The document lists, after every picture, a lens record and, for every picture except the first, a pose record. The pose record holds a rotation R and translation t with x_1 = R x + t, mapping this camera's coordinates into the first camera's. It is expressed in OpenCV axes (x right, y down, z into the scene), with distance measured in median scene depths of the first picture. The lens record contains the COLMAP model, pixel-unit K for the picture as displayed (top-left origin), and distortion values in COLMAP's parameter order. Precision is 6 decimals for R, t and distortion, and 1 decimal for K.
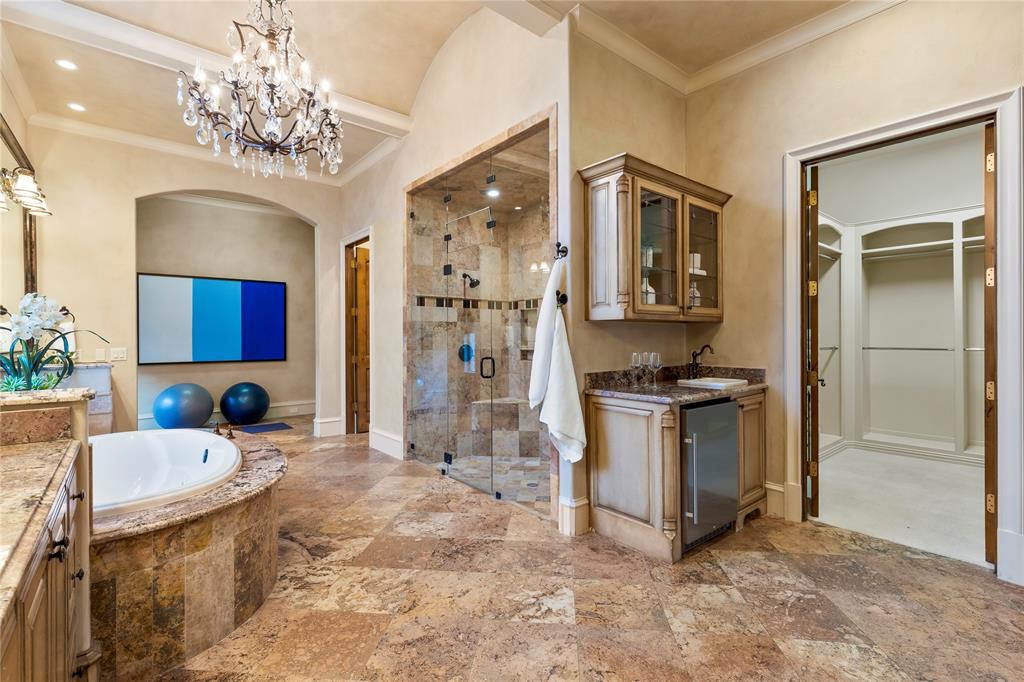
lens RADIAL K [[462.4, 0, 514.3], [0, 462.4, 336.2], [0, 0, 1]] dist [0.002465, 0.000017]
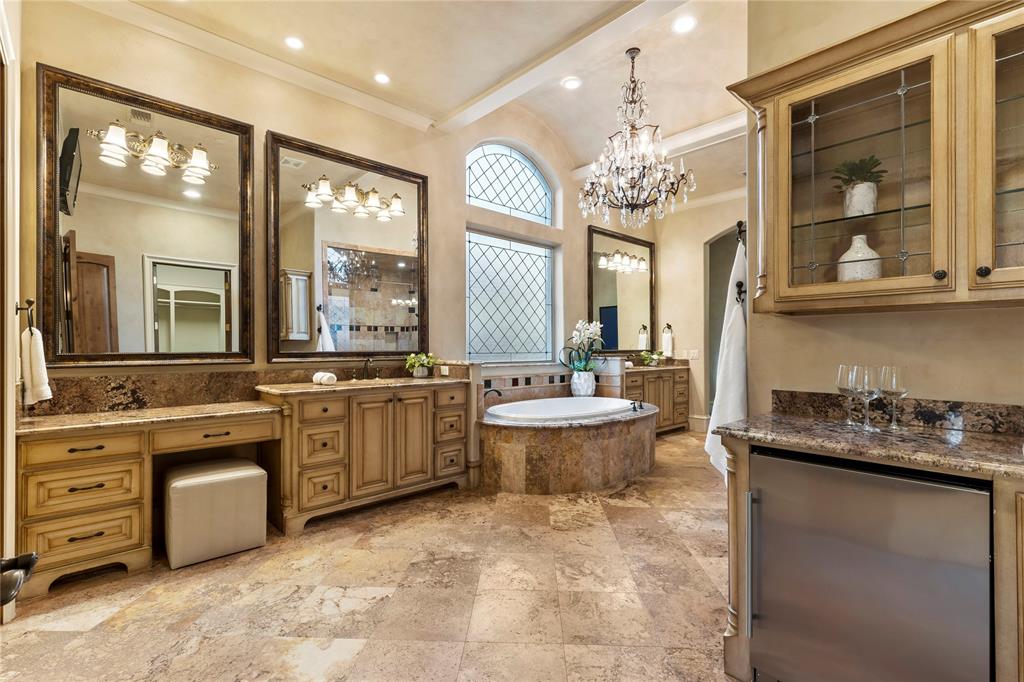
lens RADIAL K [[463.7, 0, 512.8], [0, 463.7, 345.7], [0, 0, 1]] dist [0.002038, 0.000099]
pose [[0.052875, 0.005453, -0.998586, 0.898377], [-0.000625, 0.999985, 0.005427, 0.007781], [0.998601, 0.000337, 0.052877, 0.584445]]
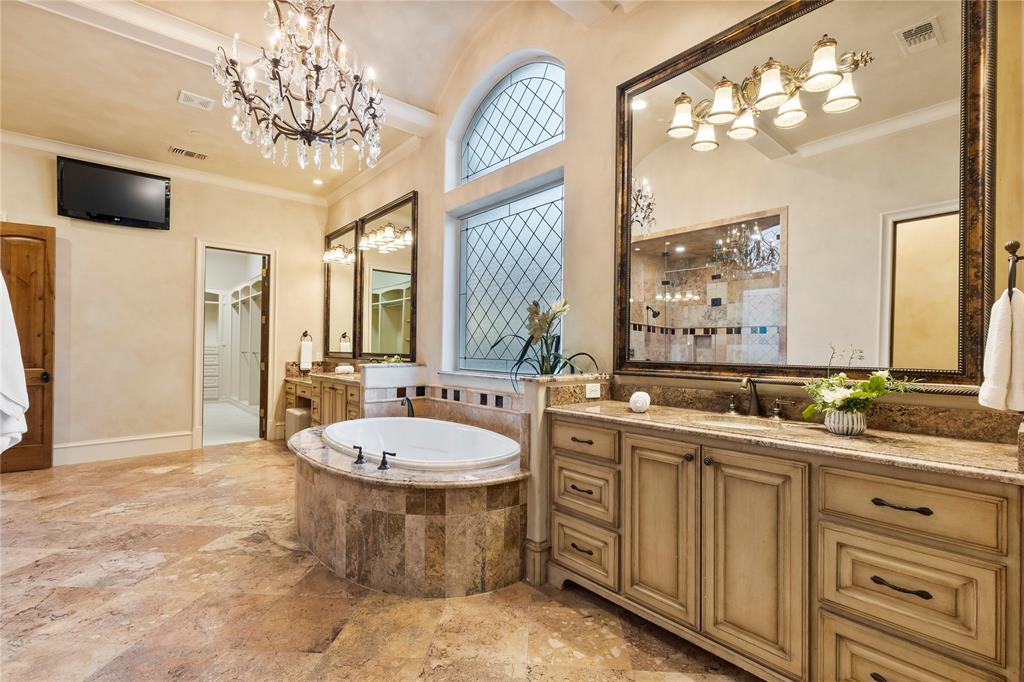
lens RADIAL K [[463.7, 0, 512.8], [0, 463.7, 345.7], [0, 0, 1]] dist [0.002038, 0.000099]
pose [[-0.999836, -0.002992, -0.017869, -0.949796], [-0.002839, 0.999959, -0.008565, 0.018050], [0.017894, -0.008513, -0.999804, 2.003922]]
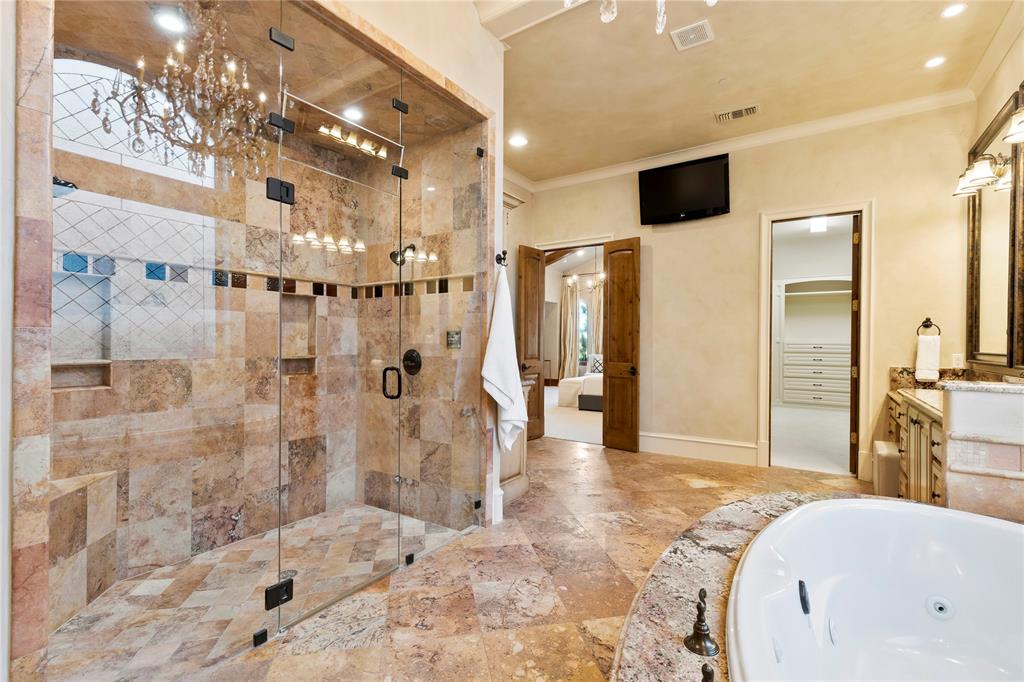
lens RADIAL K [[461.2, 0, 512.0], [0, 461.2, 341.0], [0, 0, 1]] dist [0.007421, -0.000287]
pose [[-0.281615, 0.003285, 0.959522, -0.963273], [-0.005687, 0.999971, -0.005093, 0.012382], [-0.959511, -0.006891, -0.281588, 1.322149]]
